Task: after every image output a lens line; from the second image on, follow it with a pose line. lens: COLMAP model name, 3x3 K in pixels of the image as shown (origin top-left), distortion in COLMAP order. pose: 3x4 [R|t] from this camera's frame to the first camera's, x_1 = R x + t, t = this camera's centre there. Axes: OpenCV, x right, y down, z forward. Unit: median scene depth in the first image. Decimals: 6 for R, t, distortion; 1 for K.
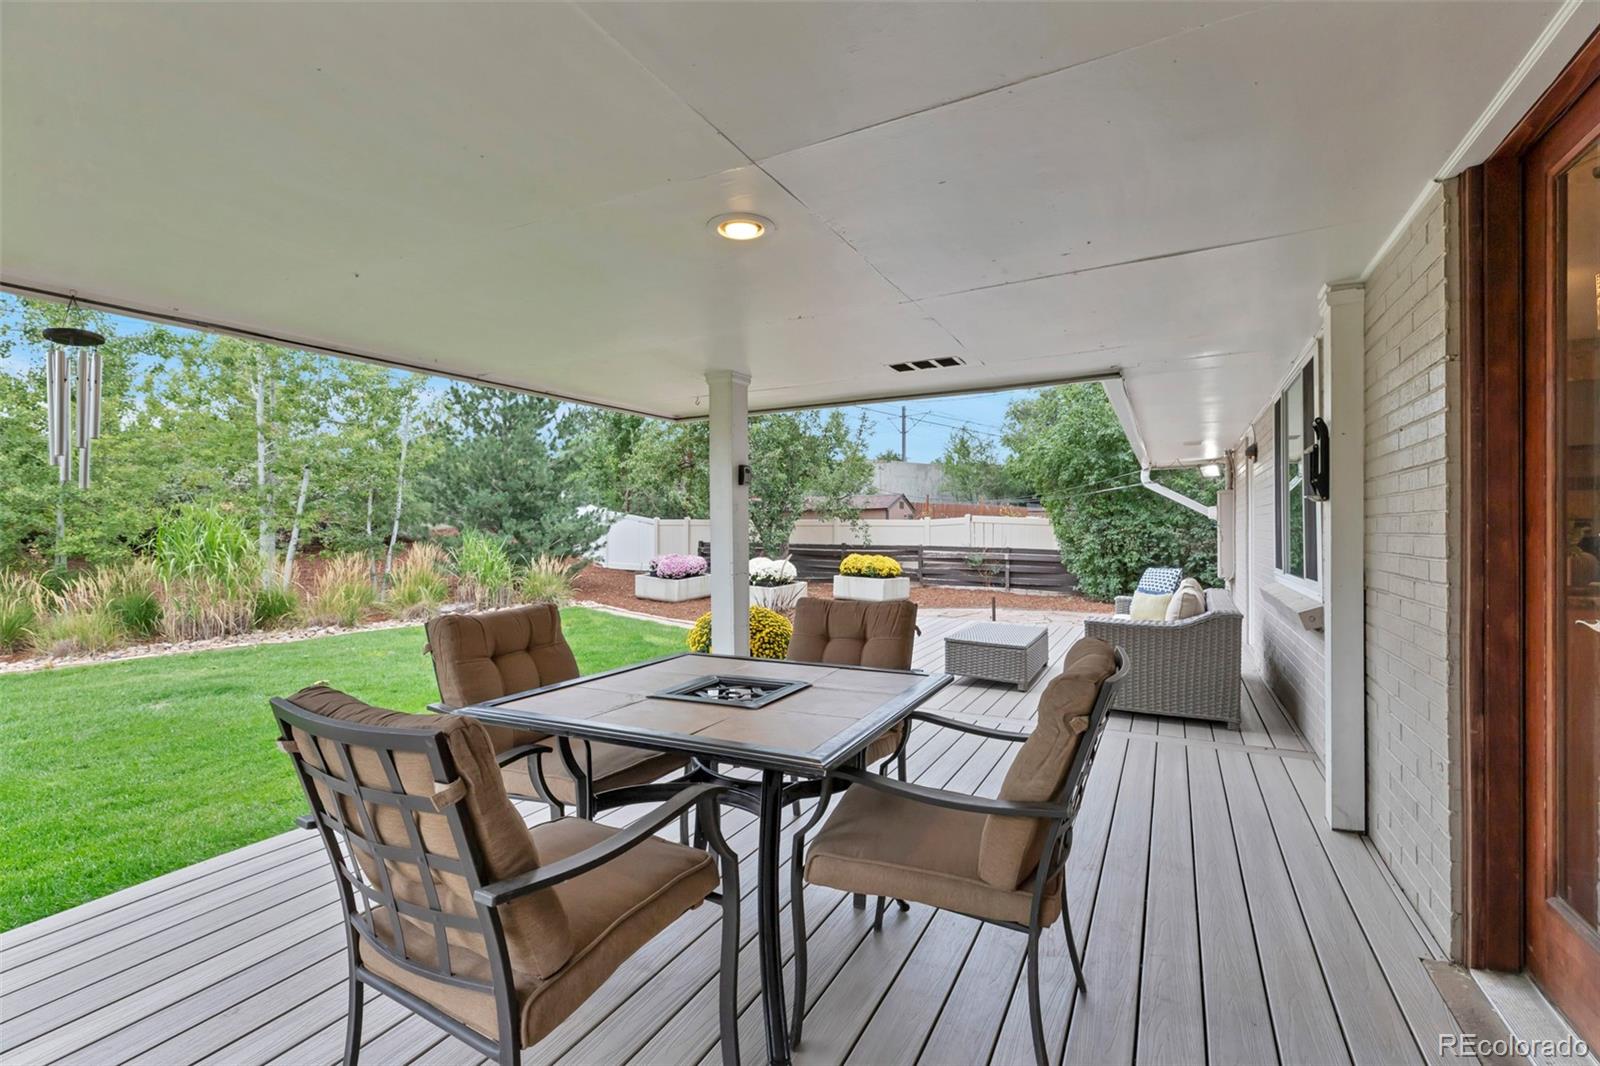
lens RADIAL K [[795.0, 0, 800.0], [0, 795.0, 533.0], [0, 0, 1]] dist [0.001599, 0.000246]
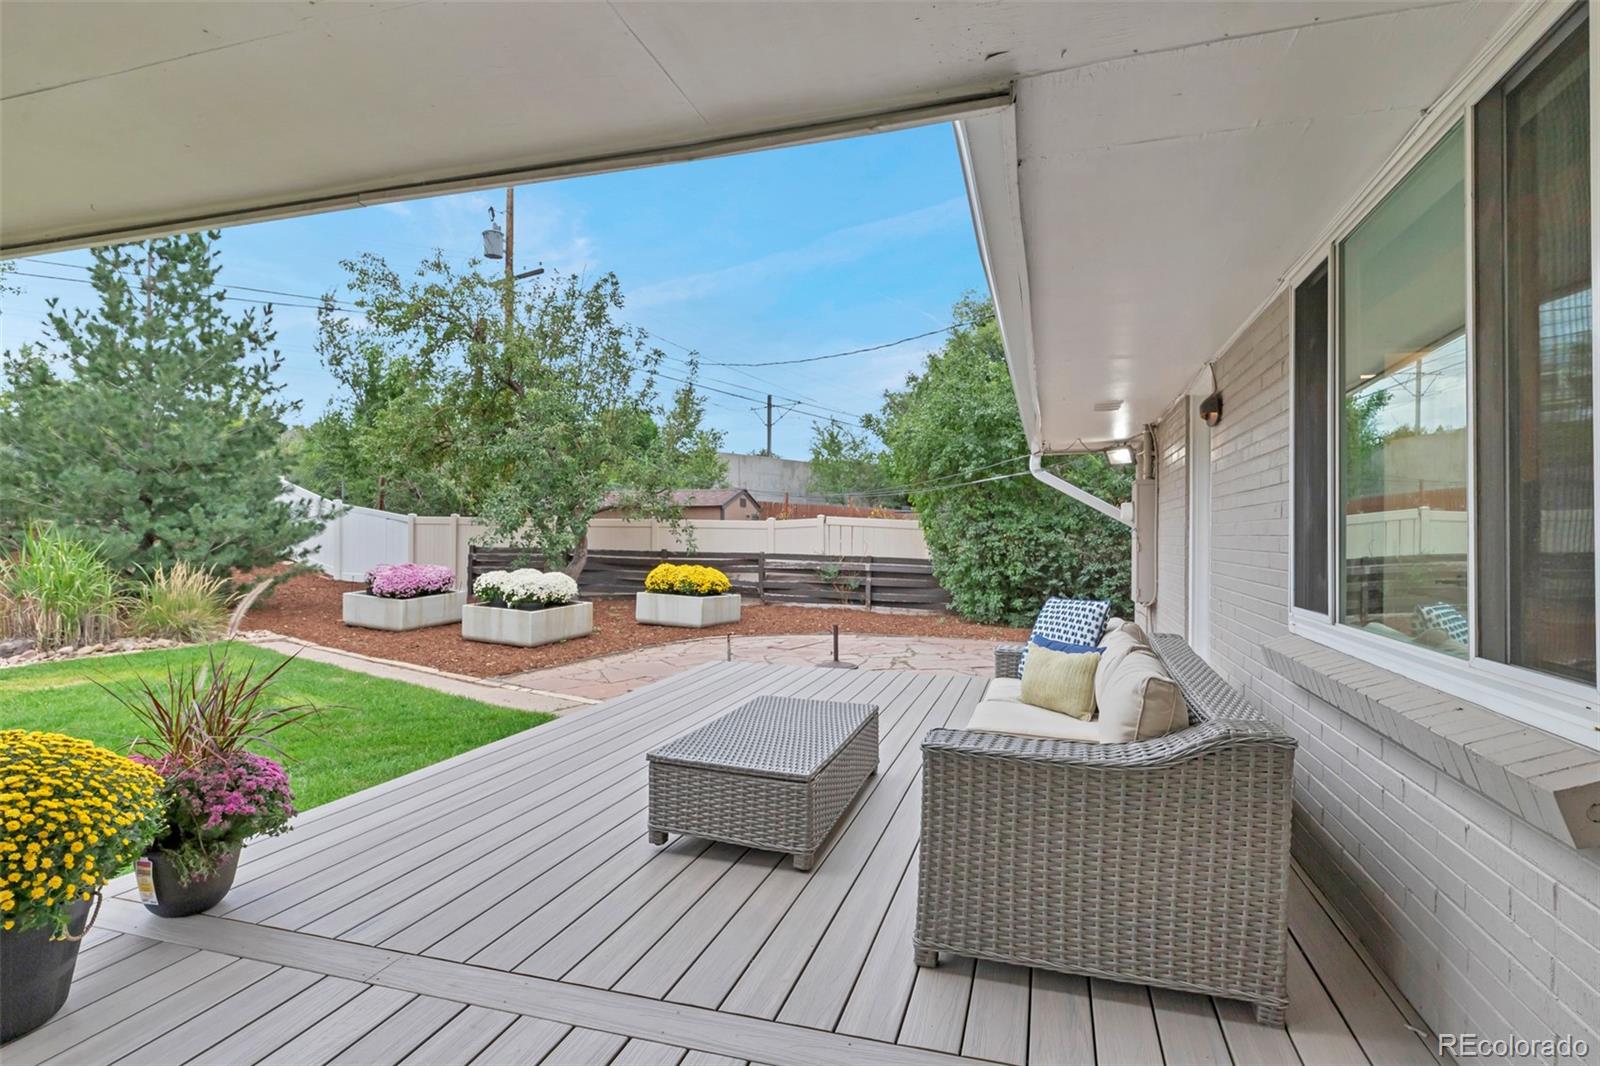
lens RADIAL K [[817.1, 0, 774.2], [0, 817.1, 536.0], [0, 0, 1]] dist [-0.002907, -0.000333]
pose [[0.993780, 0.008908, 0.111009, 0.081725], [-0.008660, 0.999959, -0.002717, 0.000921], [-0.111028, 0.001739, 0.993816, 0.204731]]
